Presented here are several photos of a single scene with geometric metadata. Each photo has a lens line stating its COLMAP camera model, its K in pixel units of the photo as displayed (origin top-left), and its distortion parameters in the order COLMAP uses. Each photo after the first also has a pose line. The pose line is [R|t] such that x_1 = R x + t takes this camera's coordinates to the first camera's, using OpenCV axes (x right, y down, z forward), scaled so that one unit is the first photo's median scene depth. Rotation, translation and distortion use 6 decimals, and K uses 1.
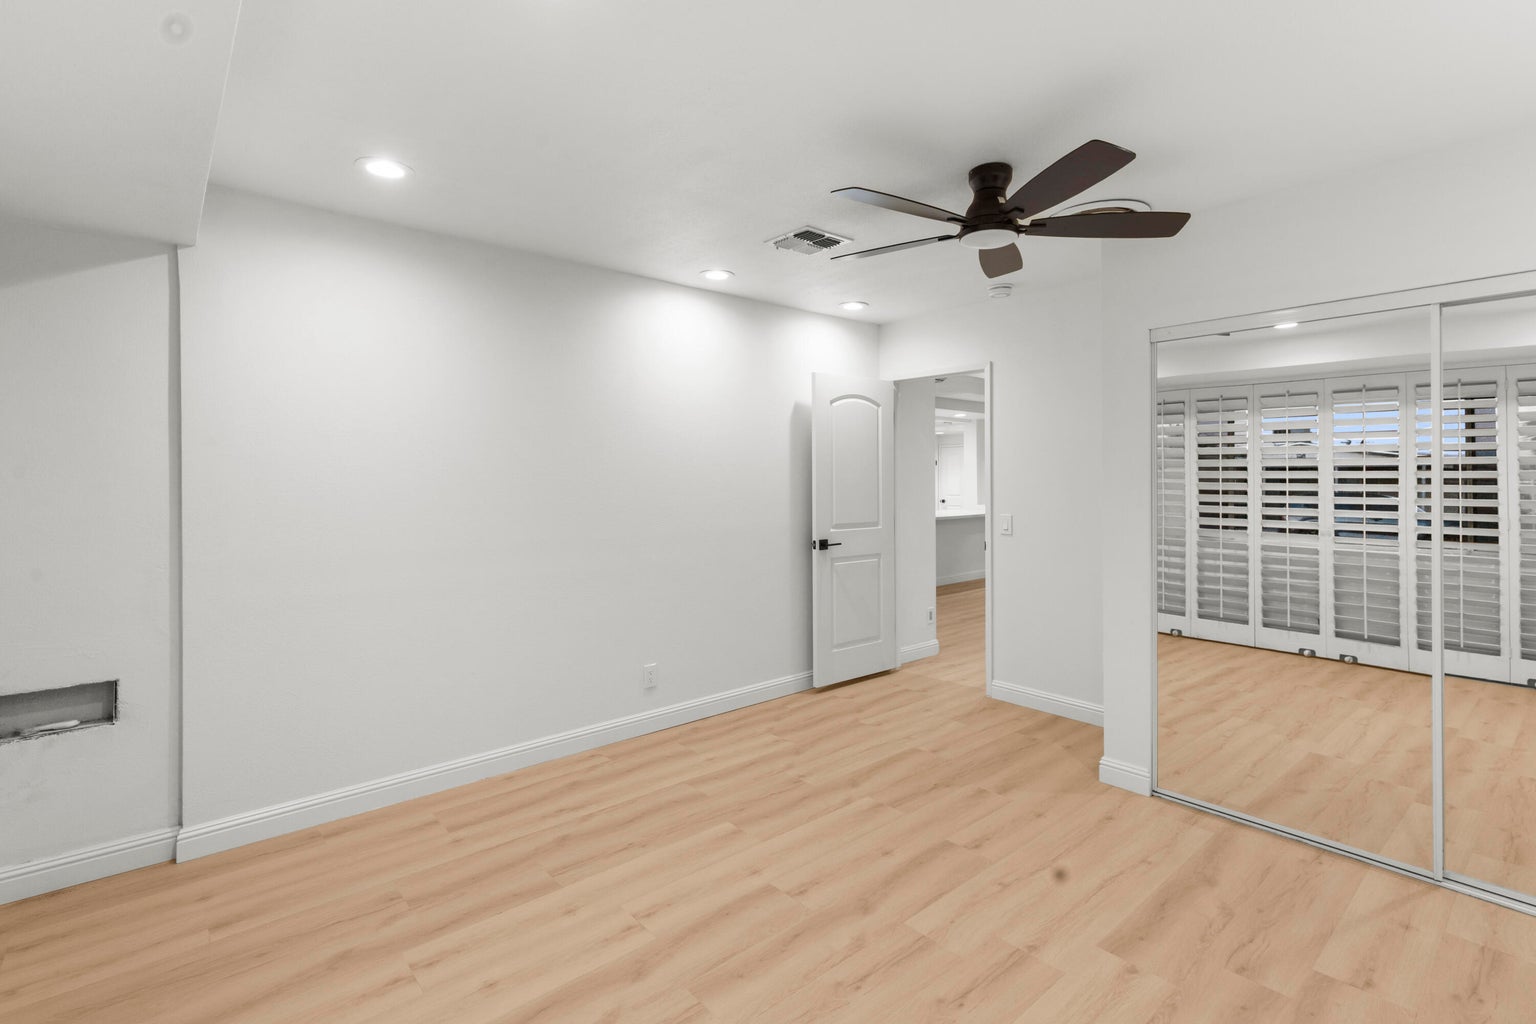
lens RADIAL K [[721.6, 0, 769.7], [0, 721.6, 467.1], [0, 0, 1]] dist [0.003171, -0.000381]
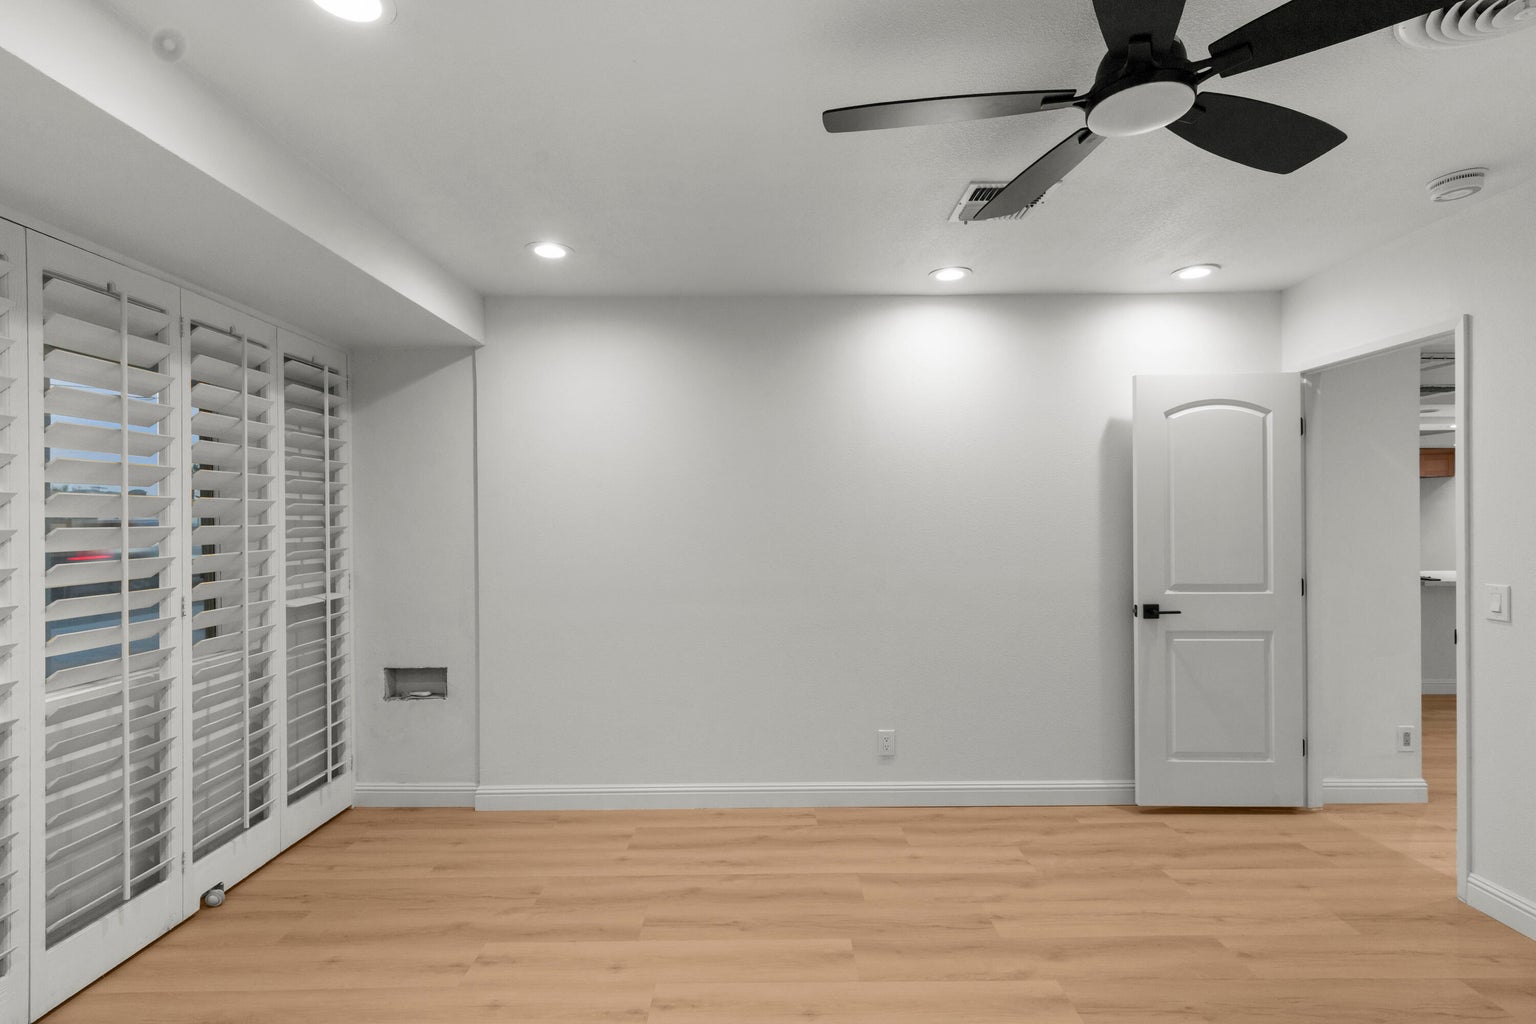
lens RADIAL K [[713.9, 0, 763.1], [0, 713.9, 511.7], [0, 0, 1]] dist [0.004733, -0.000677]
pose [[0.754377, -0.008514, -0.656386, 0.377558], [0.014158, 0.999894, 0.003302, -0.000964], [0.656289, -0.011784, 0.754418, 0.300341]]
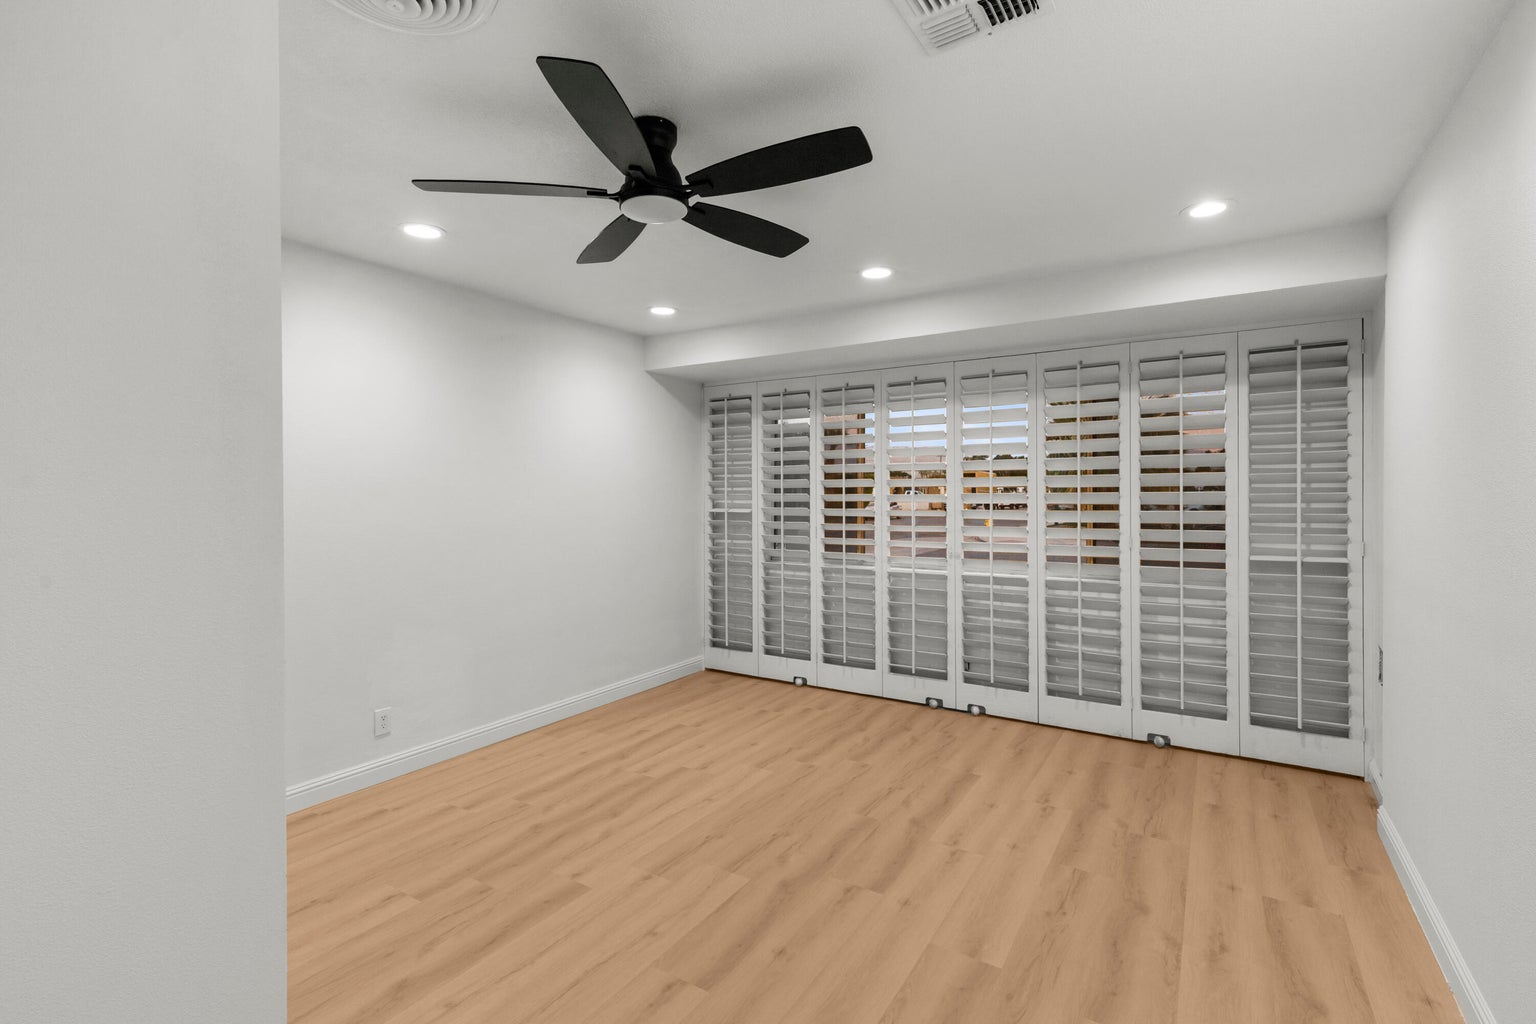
lens RADIAL K [[713.9, 0, 763.1], [0, 713.9, 511.7], [0, 0, 1]] dist [0.004733, -0.000677]
pose [[-0.961461, 0.015188, -0.274522, 0.337904], [0.011525, 0.999822, 0.014950, 0.016512], [0.274700, 0.011210, -0.961465, 1.505641]]
